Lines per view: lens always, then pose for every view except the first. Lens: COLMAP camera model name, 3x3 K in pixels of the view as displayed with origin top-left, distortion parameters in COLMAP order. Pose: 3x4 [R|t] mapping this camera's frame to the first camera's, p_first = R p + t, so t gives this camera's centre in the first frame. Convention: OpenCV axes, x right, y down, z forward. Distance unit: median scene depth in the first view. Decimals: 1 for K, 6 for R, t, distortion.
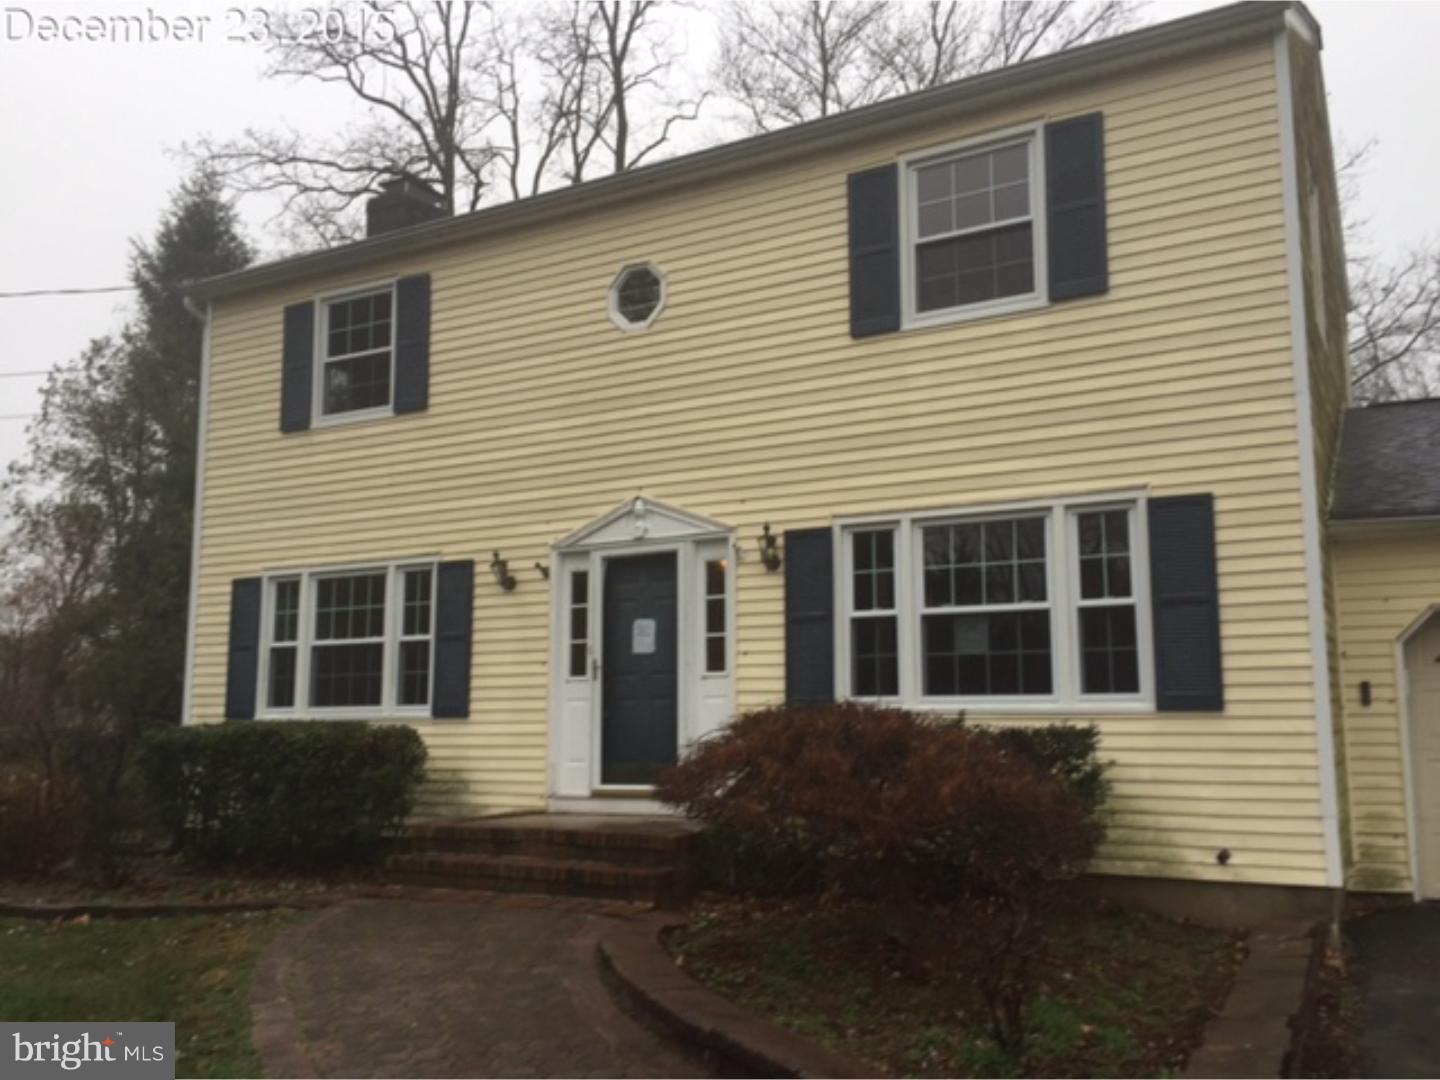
lens RADIAL K [[1241.5, 0, 720.0], [0, 1241.5, 540.0], [0, 0, 1]] dist [-0.008426, -0.012849]
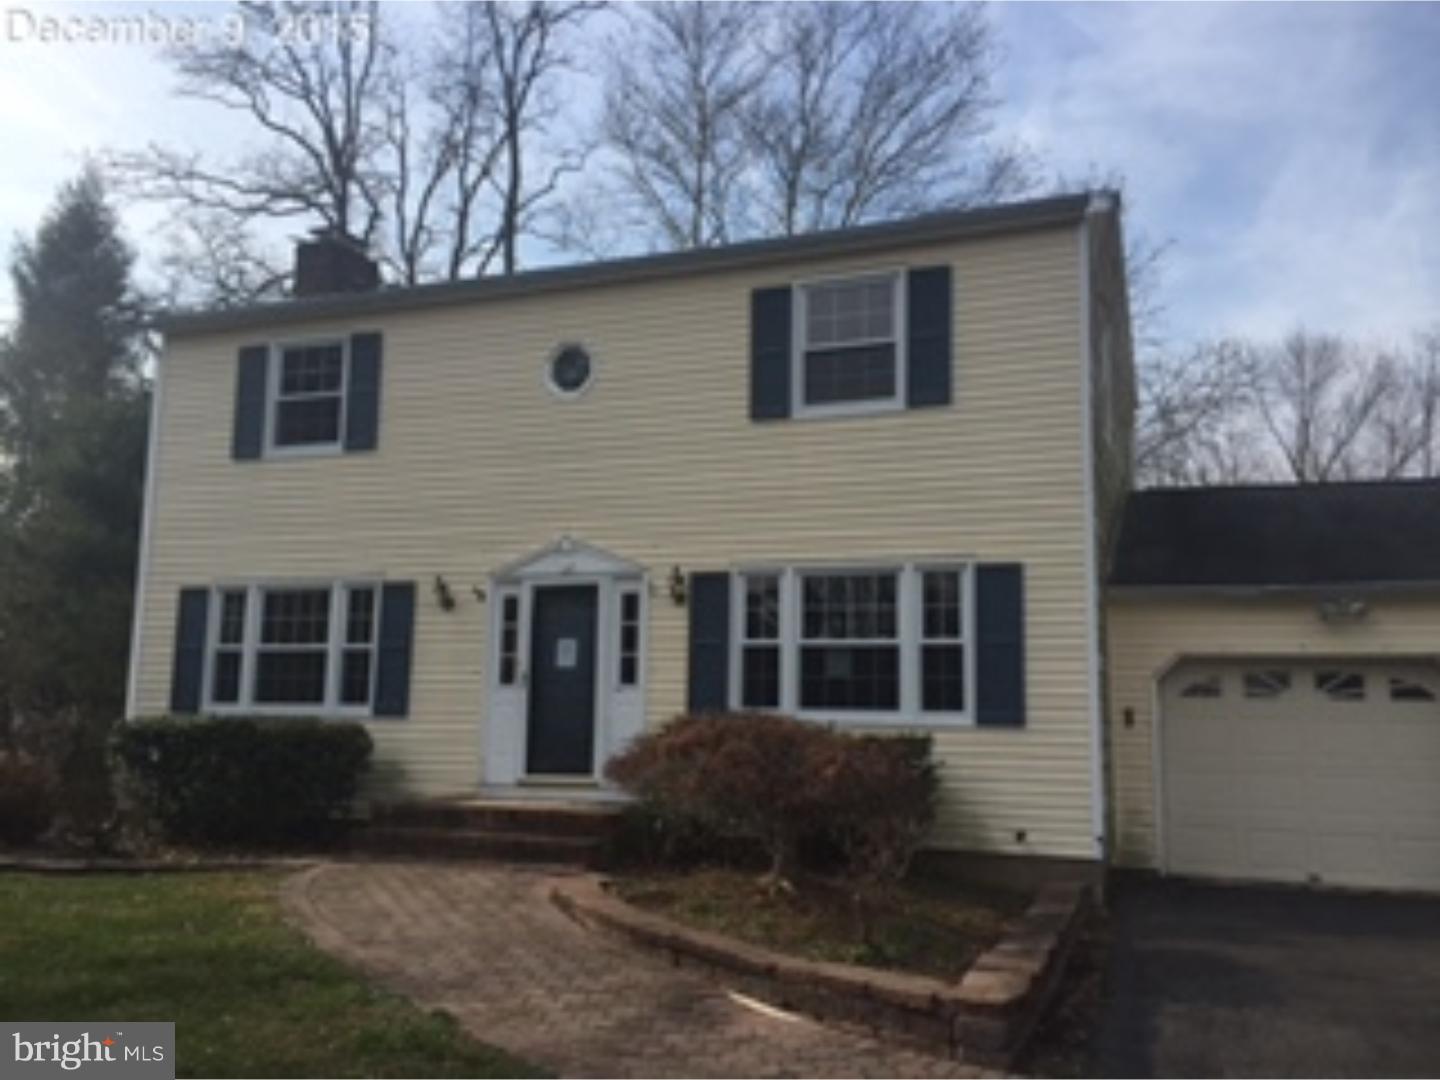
lens RADIAL K [[1149.2, 0, 720.0], [0, 1149.2, 540.0], [0, 0, 1]] dist [0.001885, 0.000887]
pose [[0.992168, 0.043707, 0.117016, -0.046806], [-0.041751, 0.998945, -0.019115, -0.016314], [-0.117728, 0.014080, 0.992946, -0.125008]]
